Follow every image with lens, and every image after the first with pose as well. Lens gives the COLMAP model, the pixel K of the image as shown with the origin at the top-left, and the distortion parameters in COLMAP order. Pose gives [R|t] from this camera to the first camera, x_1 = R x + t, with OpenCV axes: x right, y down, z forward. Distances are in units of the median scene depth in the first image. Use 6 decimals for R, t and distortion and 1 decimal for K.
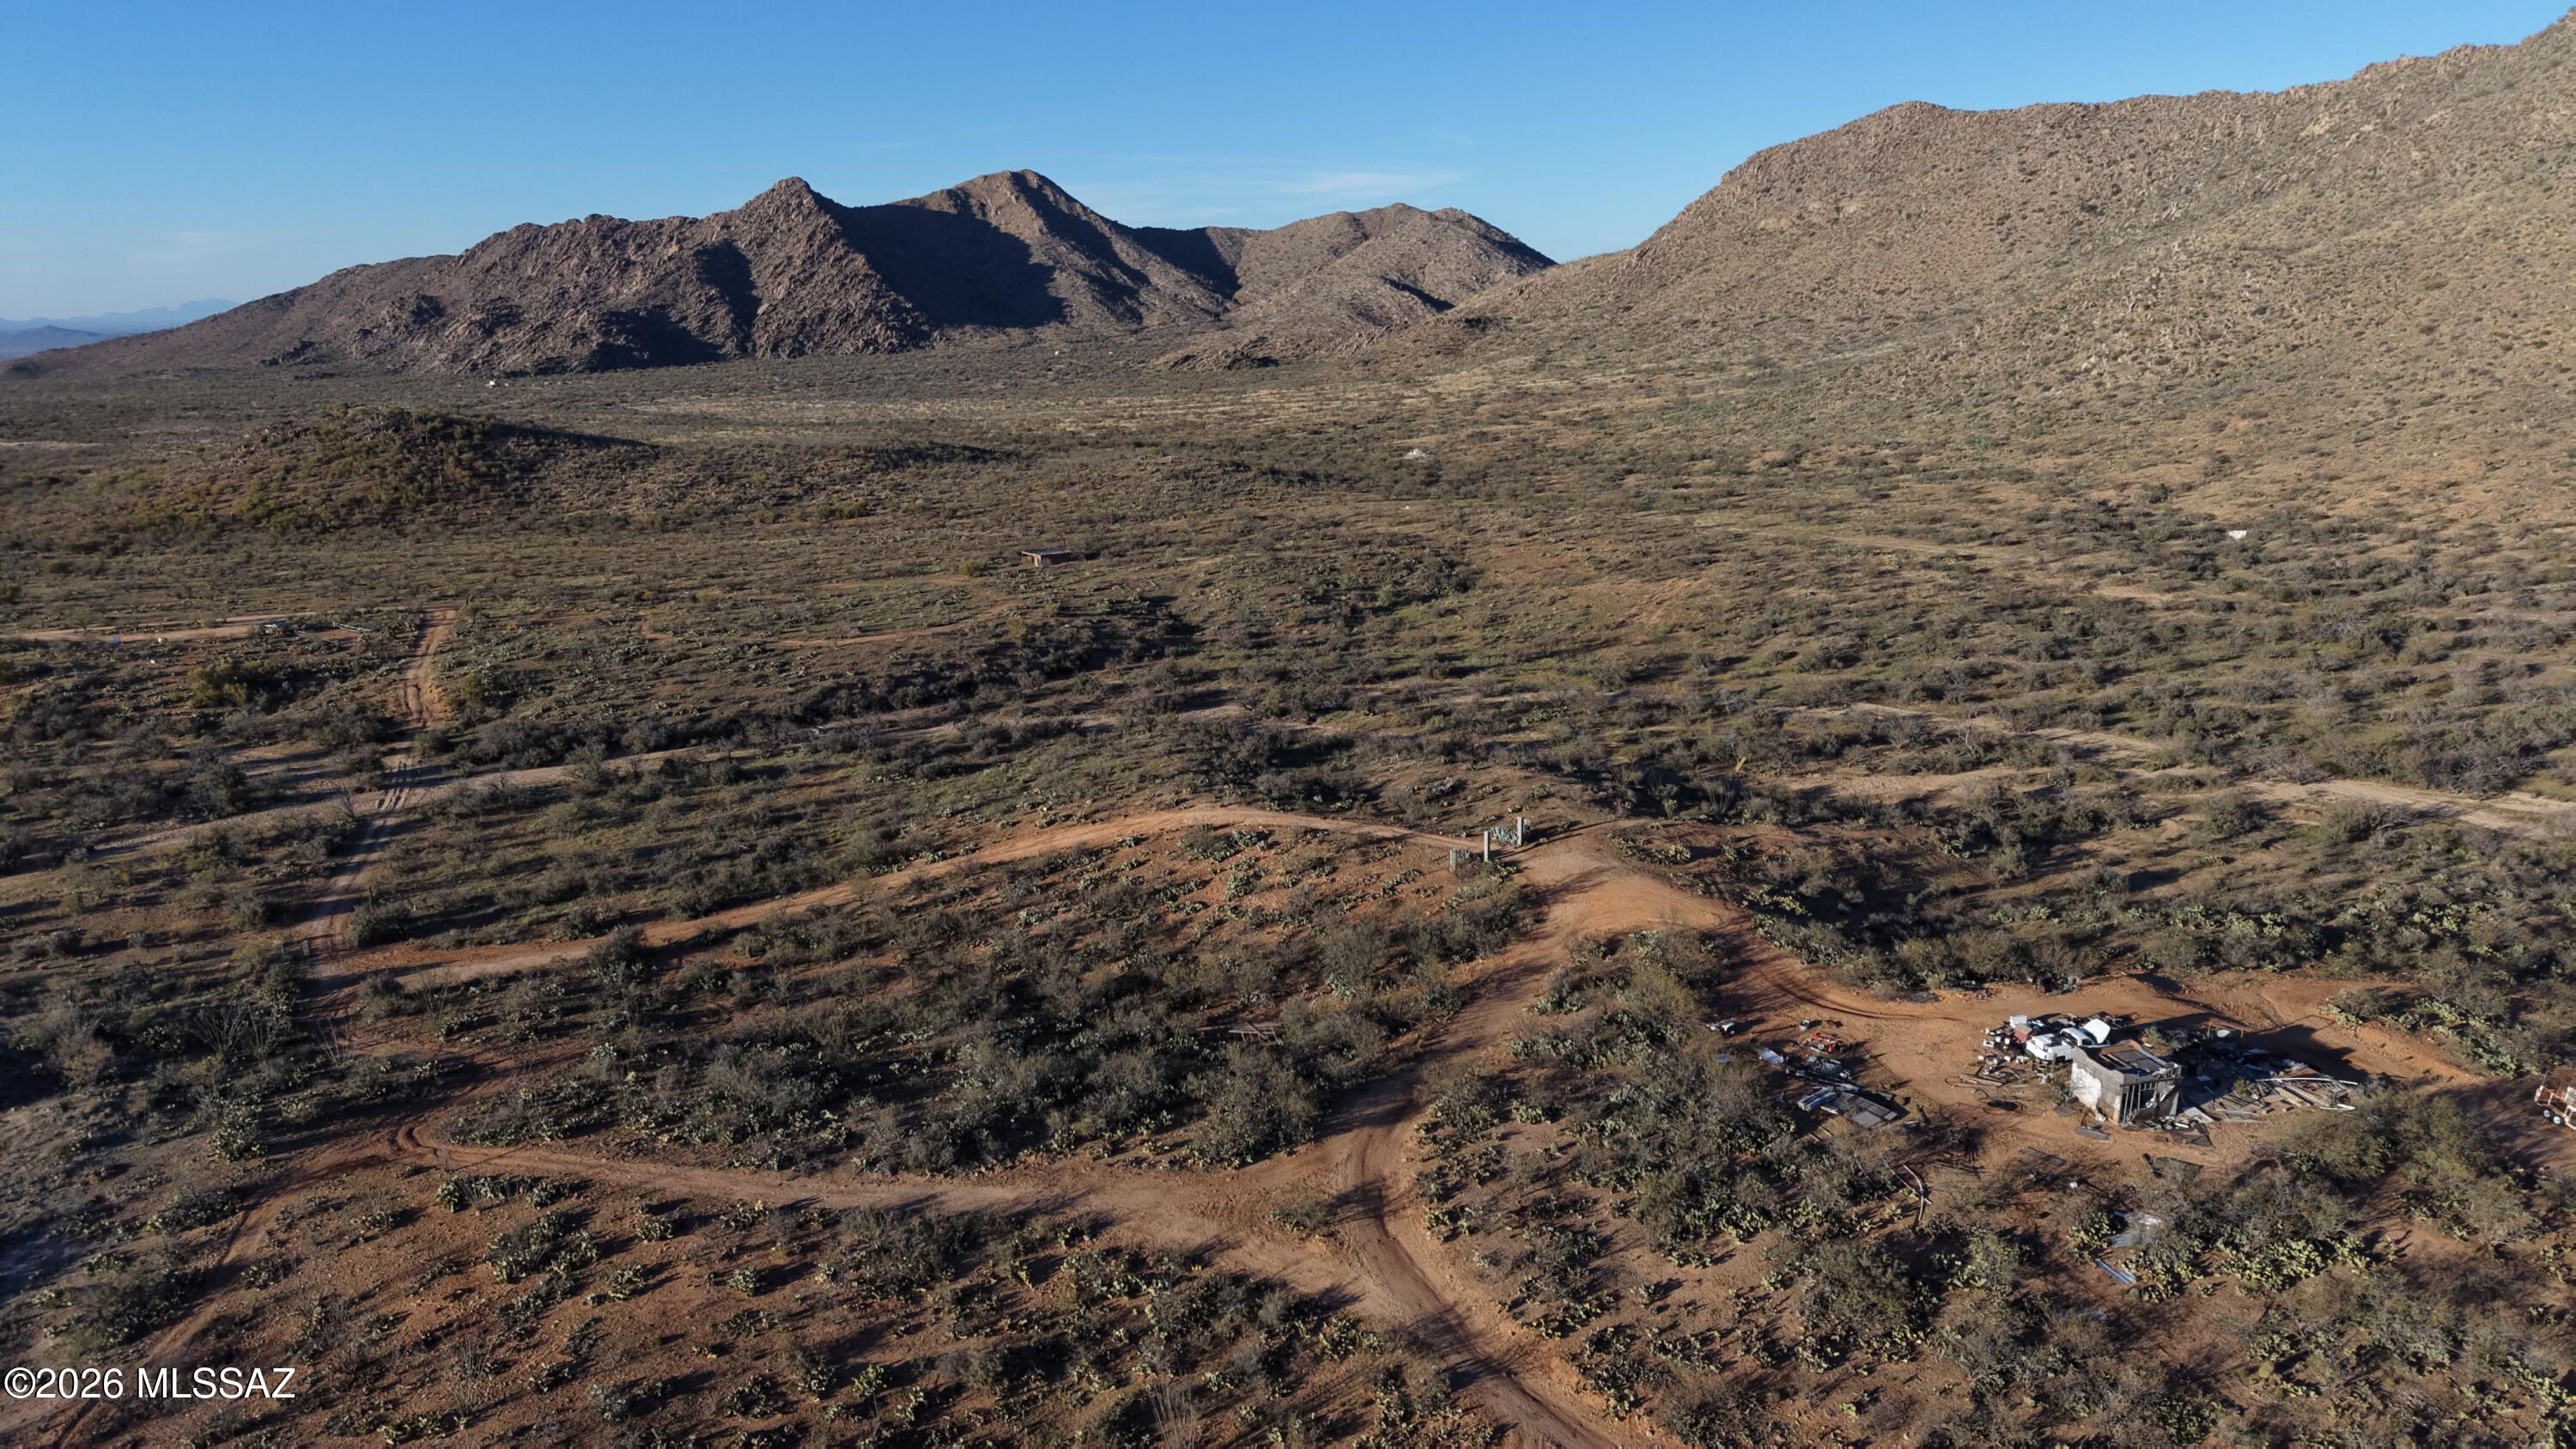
lens RADIAL K [[1709.8, 0, 1292.4], [0, 1709.8, 738.9], [0, 0, 1]] dist [0.033945, -0.038430]
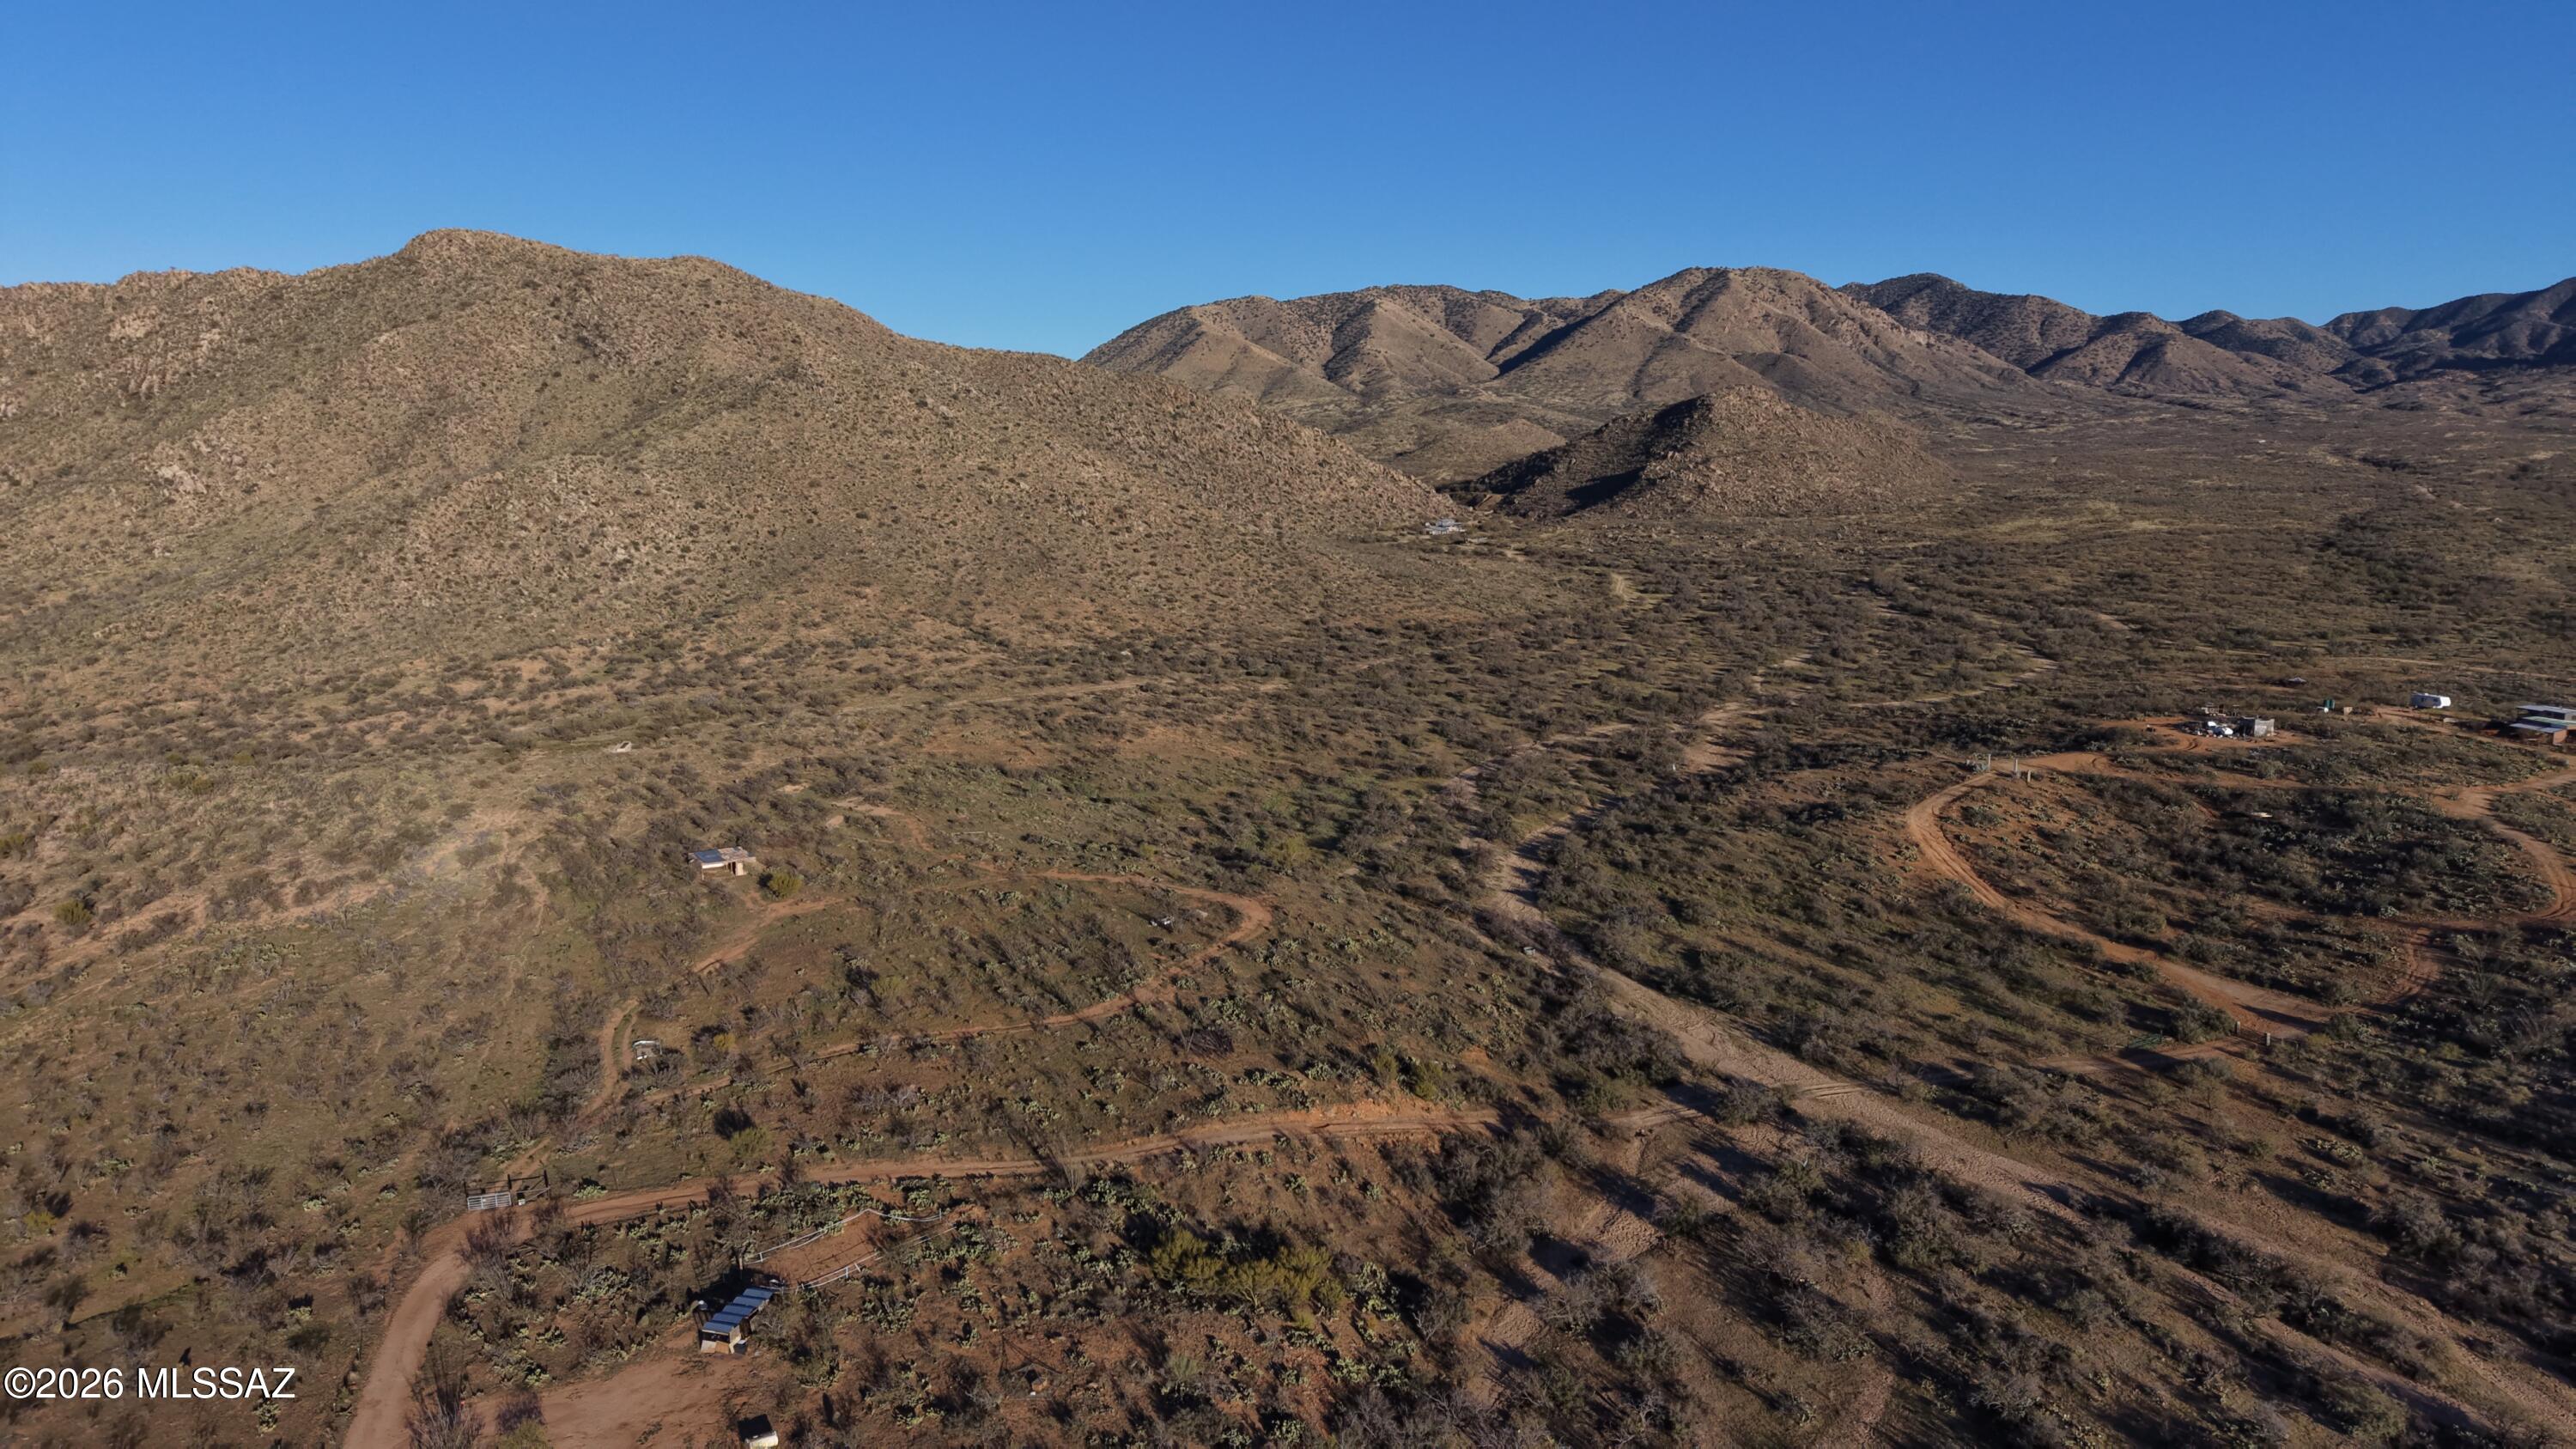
lens RADIAL K [[1709.8, 0, 1282.6], [0, 1709.8, 747.2], [0, 0, 1]] dist [0.033945, -0.038430]
pose [[0.112937, -0.157998, 0.980960, -0.145701], [0.259751, 0.957638, 0.124336, -0.032114], [-0.959049, 0.240763, 0.149193, 0.116061]]
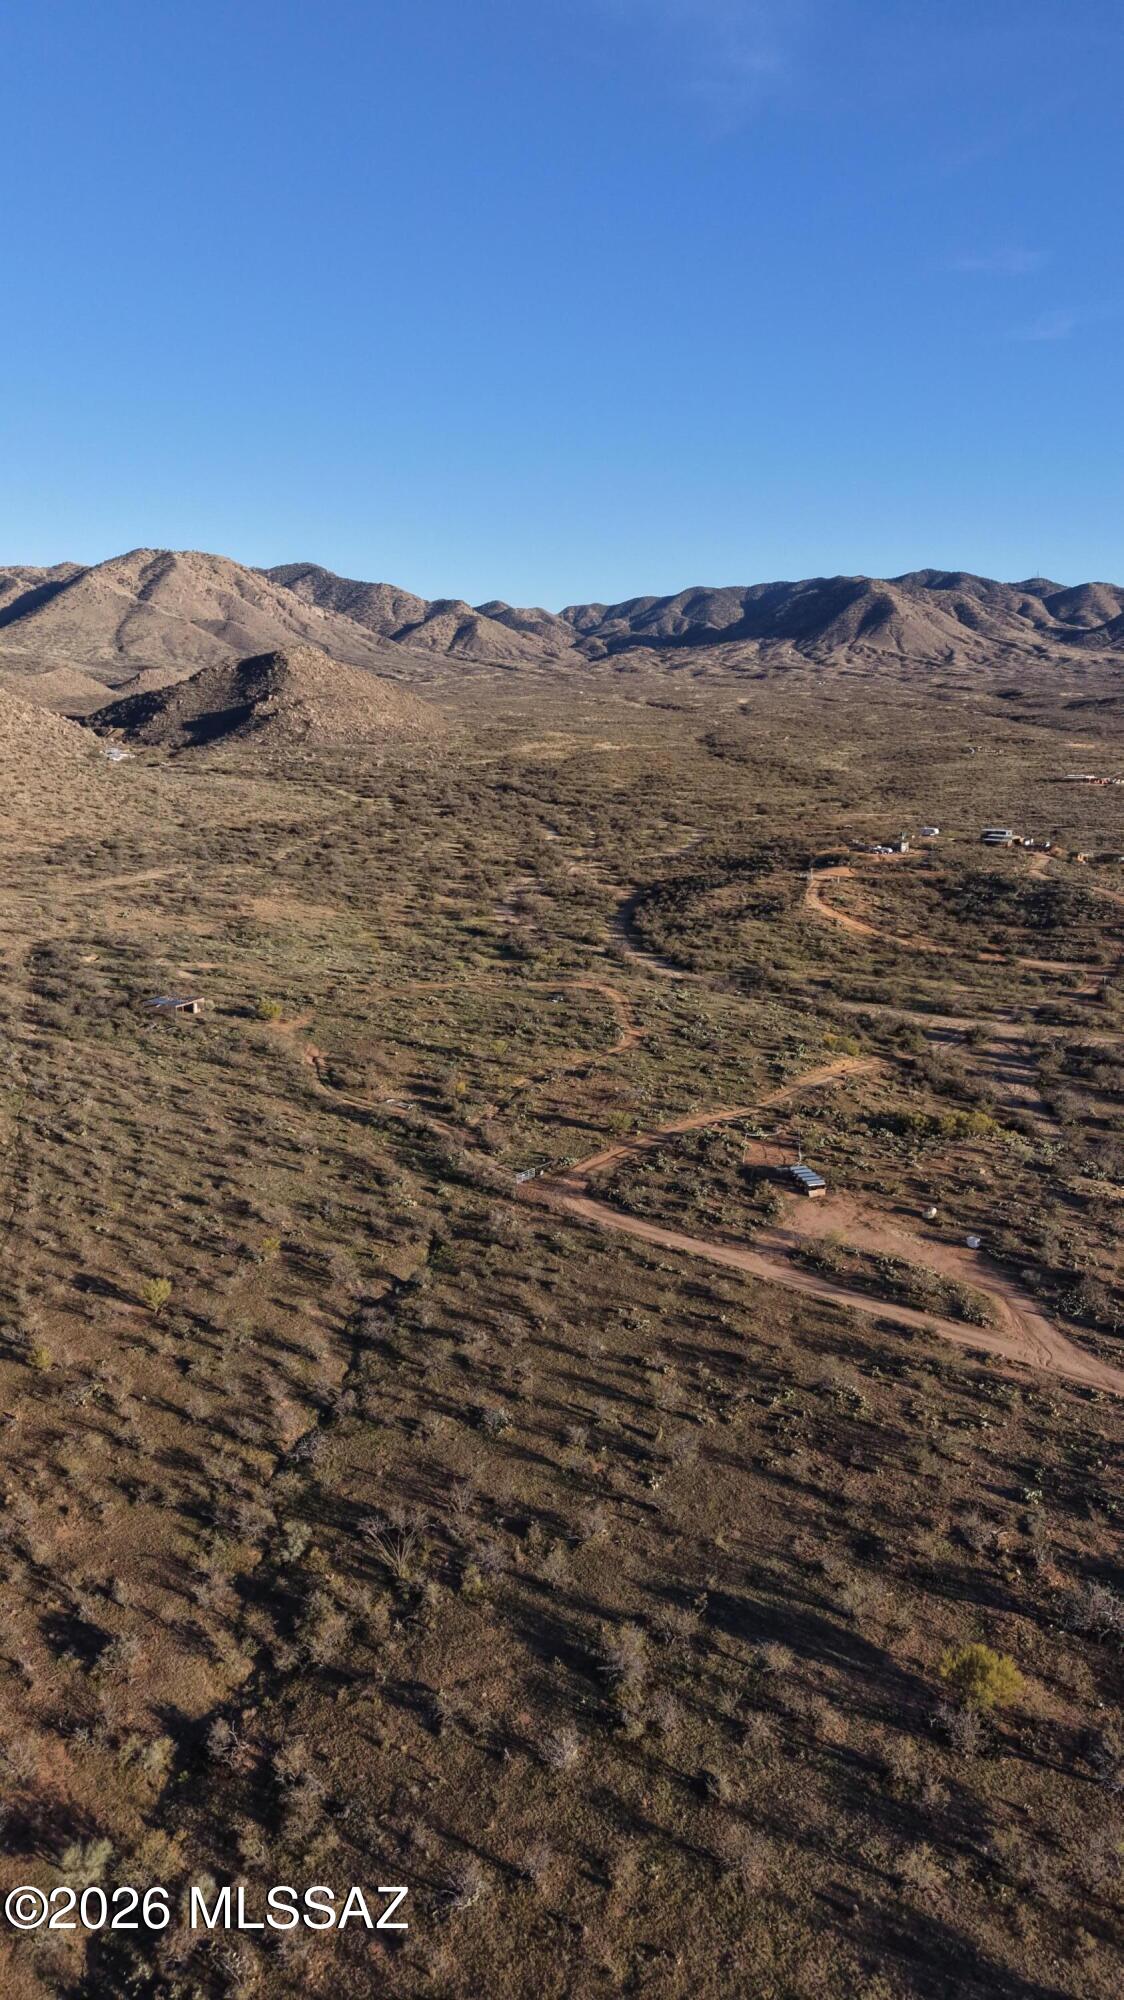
lens RADIAL K [[1327.3, 0, 573.4], [0, 1327.3, 994.6], [0, 0, 1]] dist [0.033945, -0.038430]
pose [[-0.427456, -0.186482, 0.884593, -0.156101], [0.240134, 0.919921, 0.309968, -0.050285], [-0.871560, 0.344919, -0.348445, 0.187687]]
